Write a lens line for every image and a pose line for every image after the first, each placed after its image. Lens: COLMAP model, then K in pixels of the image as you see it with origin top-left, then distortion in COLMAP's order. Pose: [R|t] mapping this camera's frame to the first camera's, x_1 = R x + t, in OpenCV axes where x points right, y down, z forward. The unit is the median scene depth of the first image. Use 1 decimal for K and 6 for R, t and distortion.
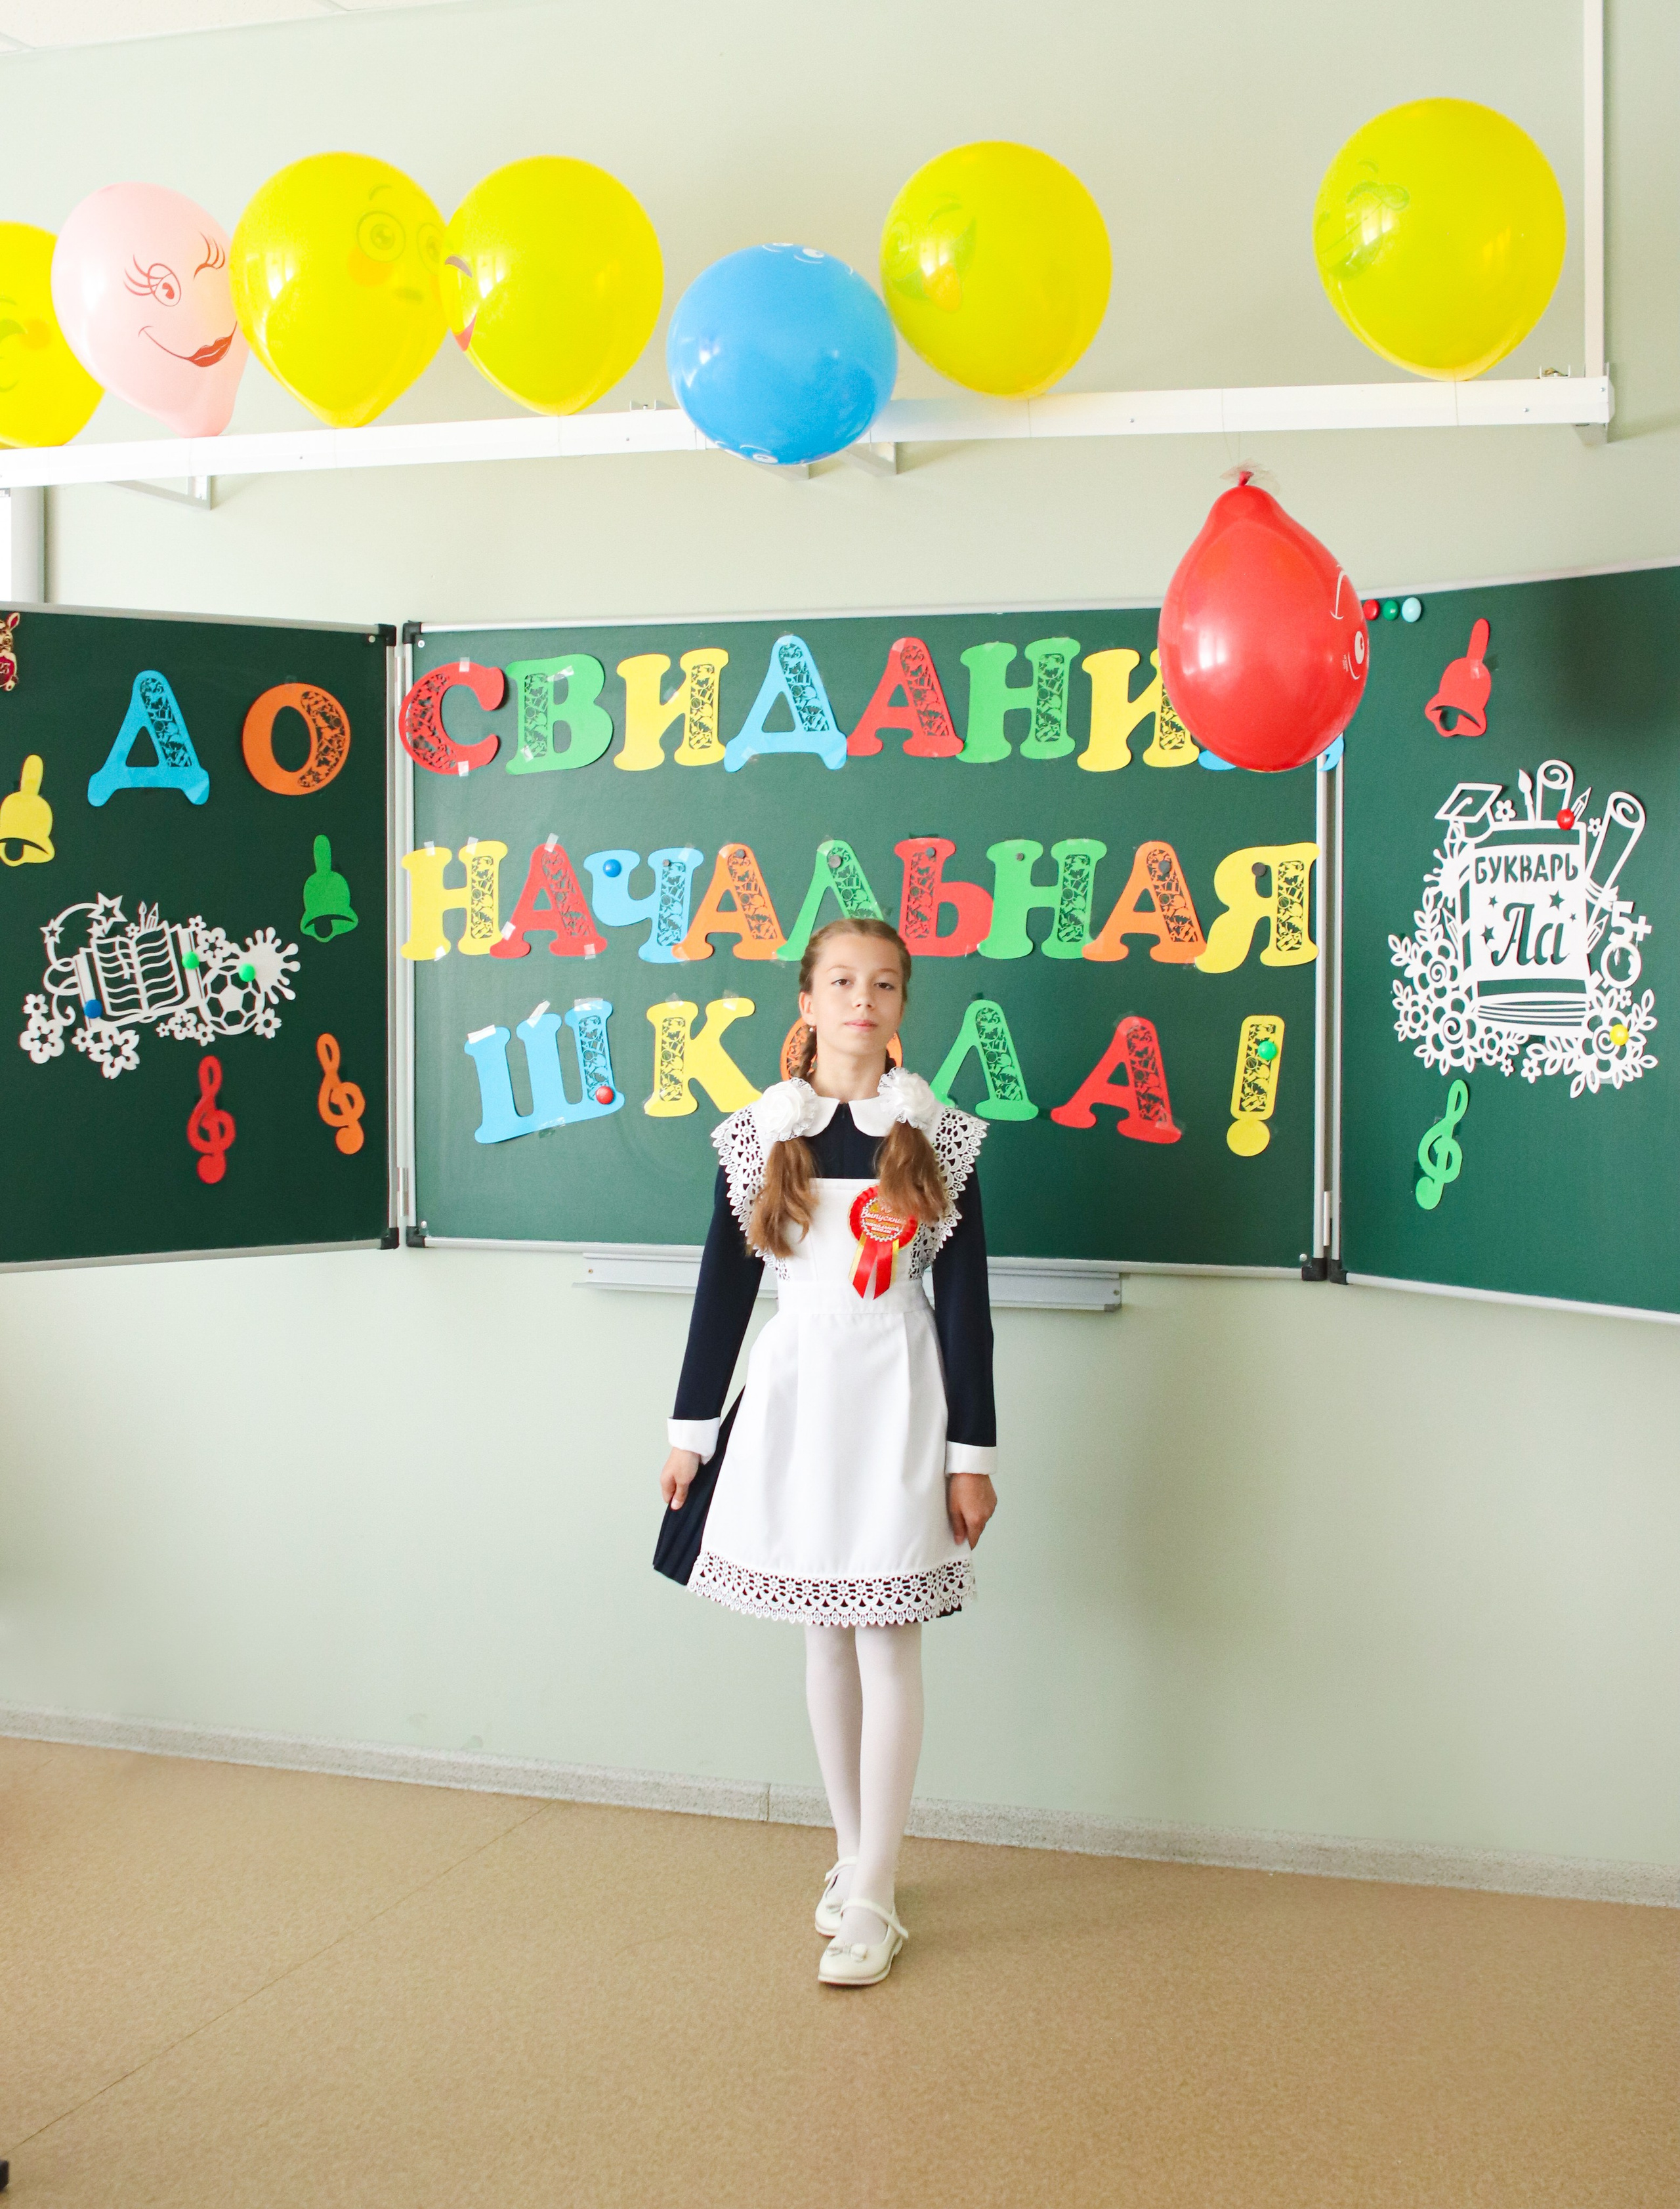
lens RADIAL K [[3643.2, 0, 804.3], [0, 3643.2, 1004.8], [0, 0, 1]] dist [-0.090393, 0.000000]
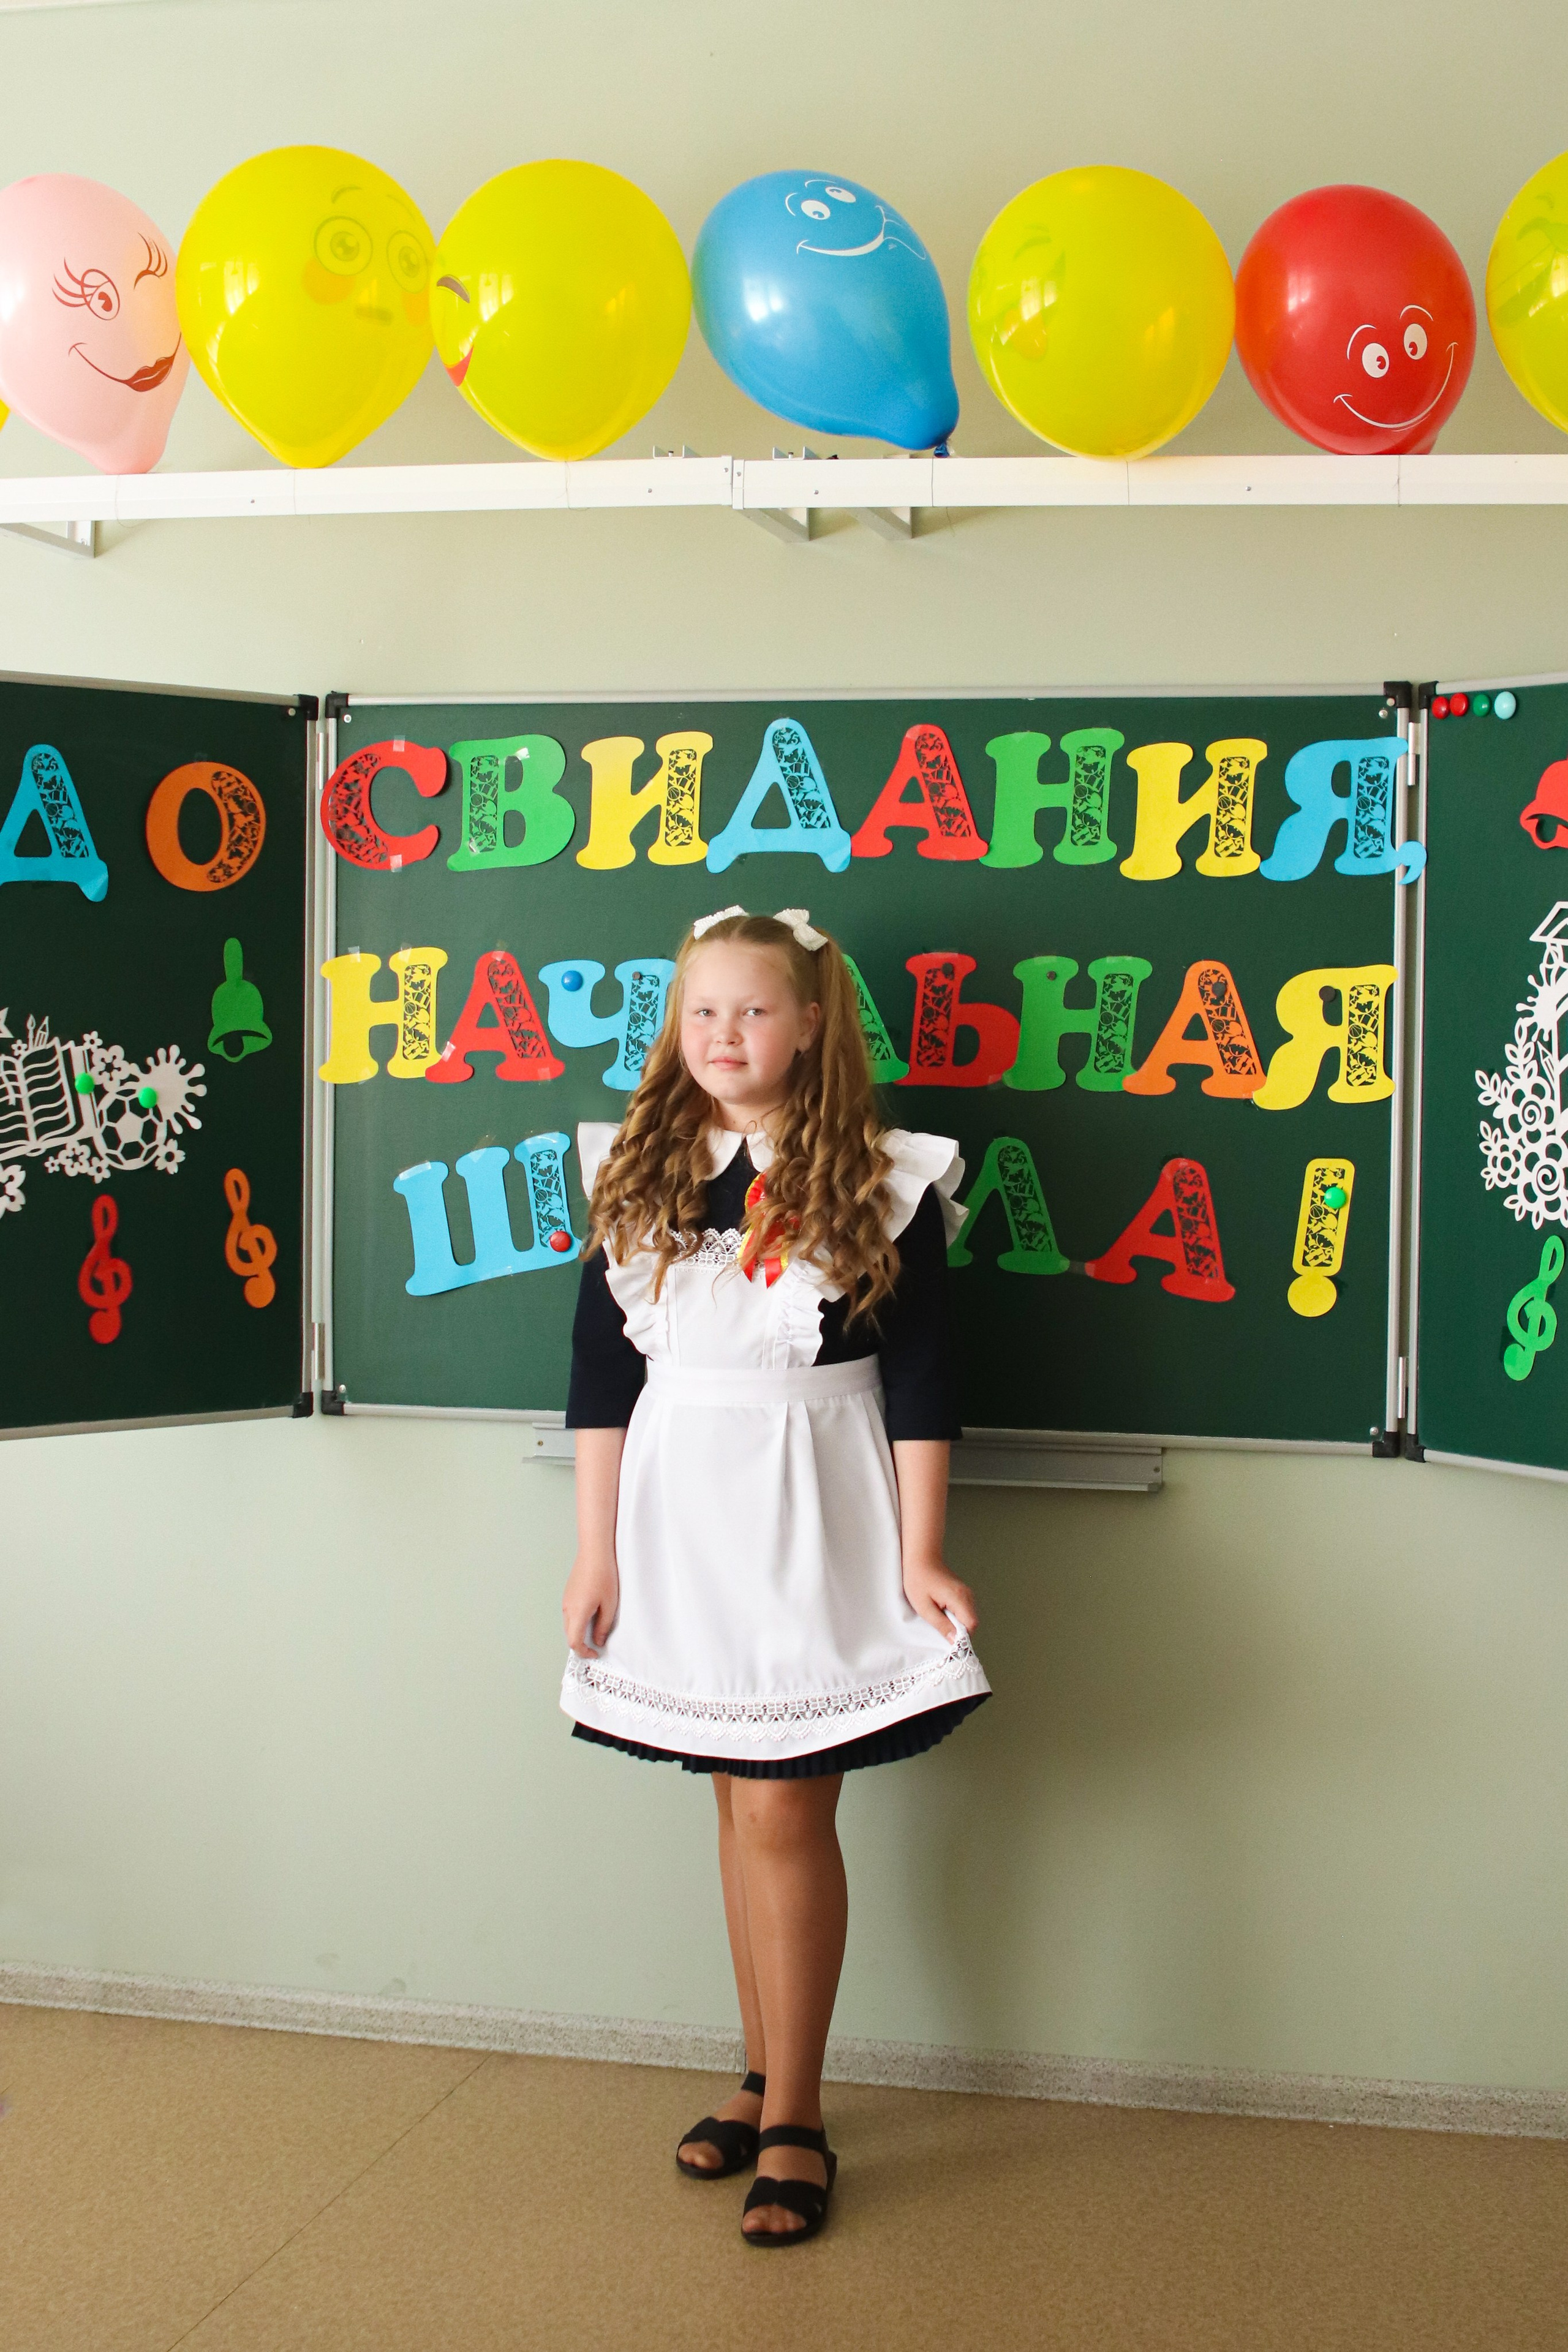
lens RADIAL K [[3796.9, 0, 871.6], [0, 3796.9, 1019.1], [0, 0, 1]] dist [-0.083489, 0.000000]
pose [[0.991638, 0.010213, 0.128649, -0.101117], [-0.008379, 0.999855, -0.014791, -0.015925], [-0.128782, 0.013590, 0.991580, 0.093363]]
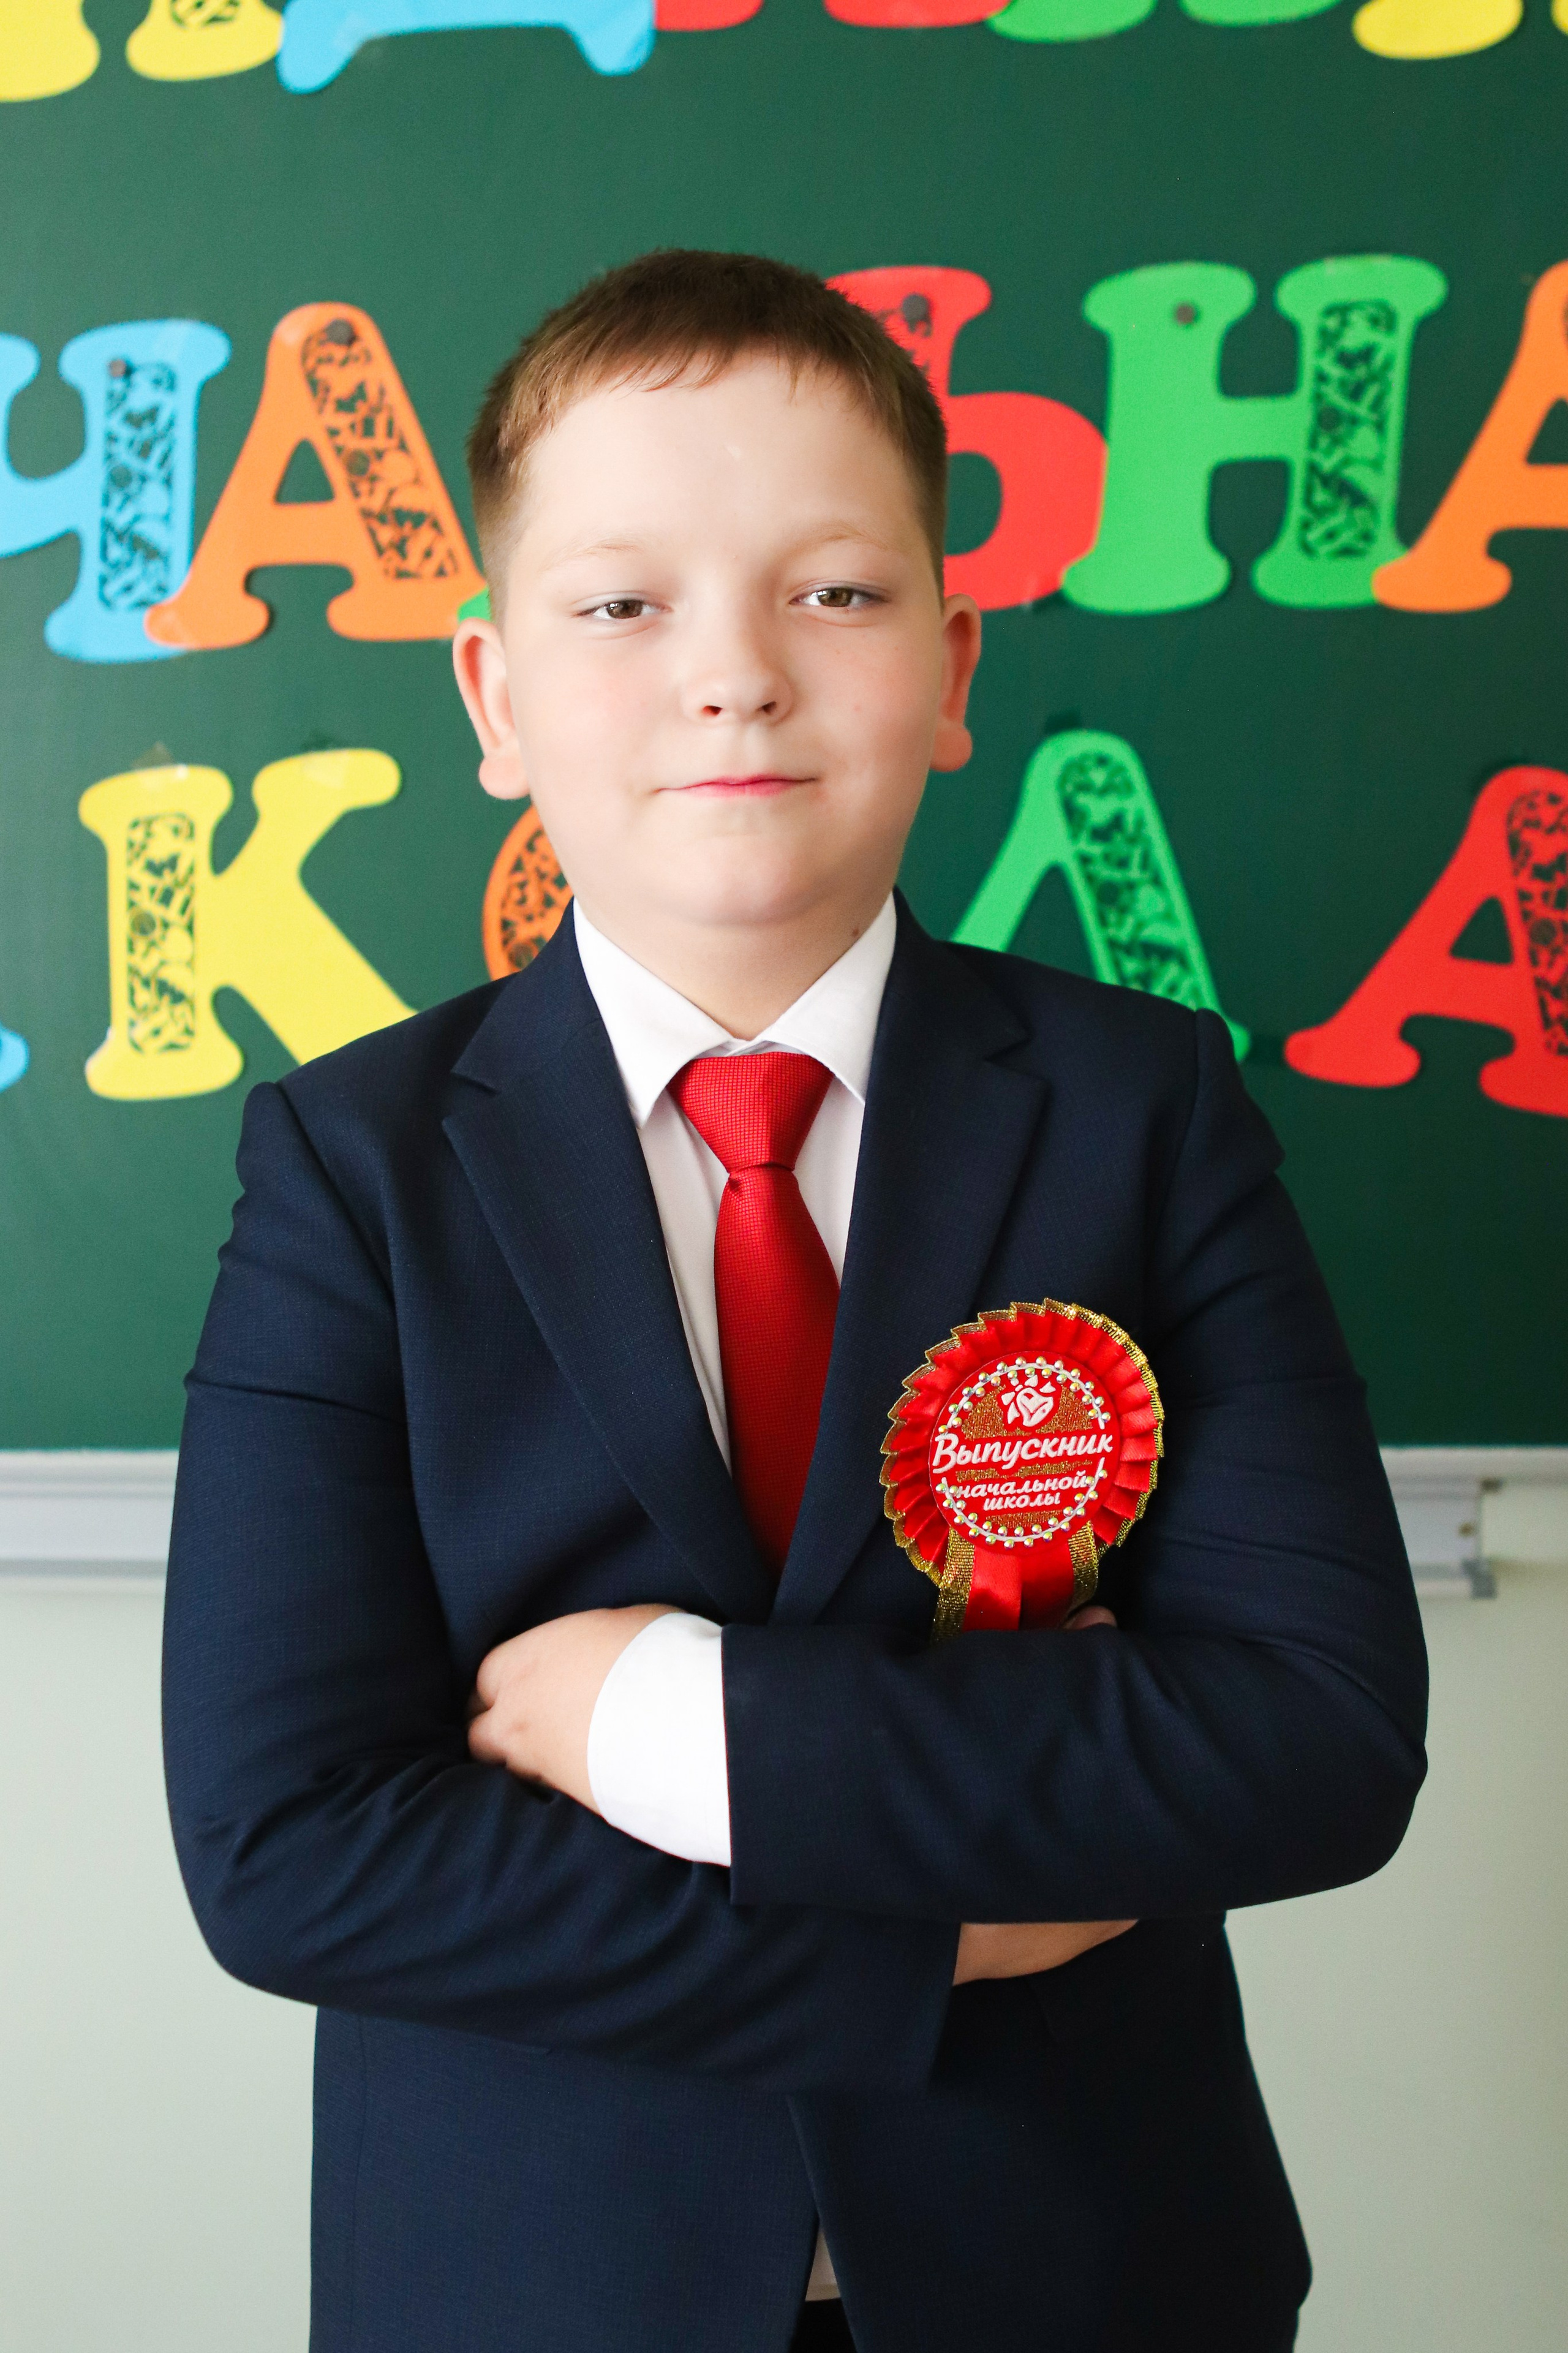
lens RADIAL K [[3408.8, 0, 683.6], [0, 3408.8, 1164.9], [0, 0, 1]] dist [-0.086139, 0.000000]
pose [[0.973561, -0.060805, 0.220187, -0.062202], [0.034665, 0.992085, 0.120692, -0.000858], [-0.225783, -0.109868, 0.967962, 0.684017]]
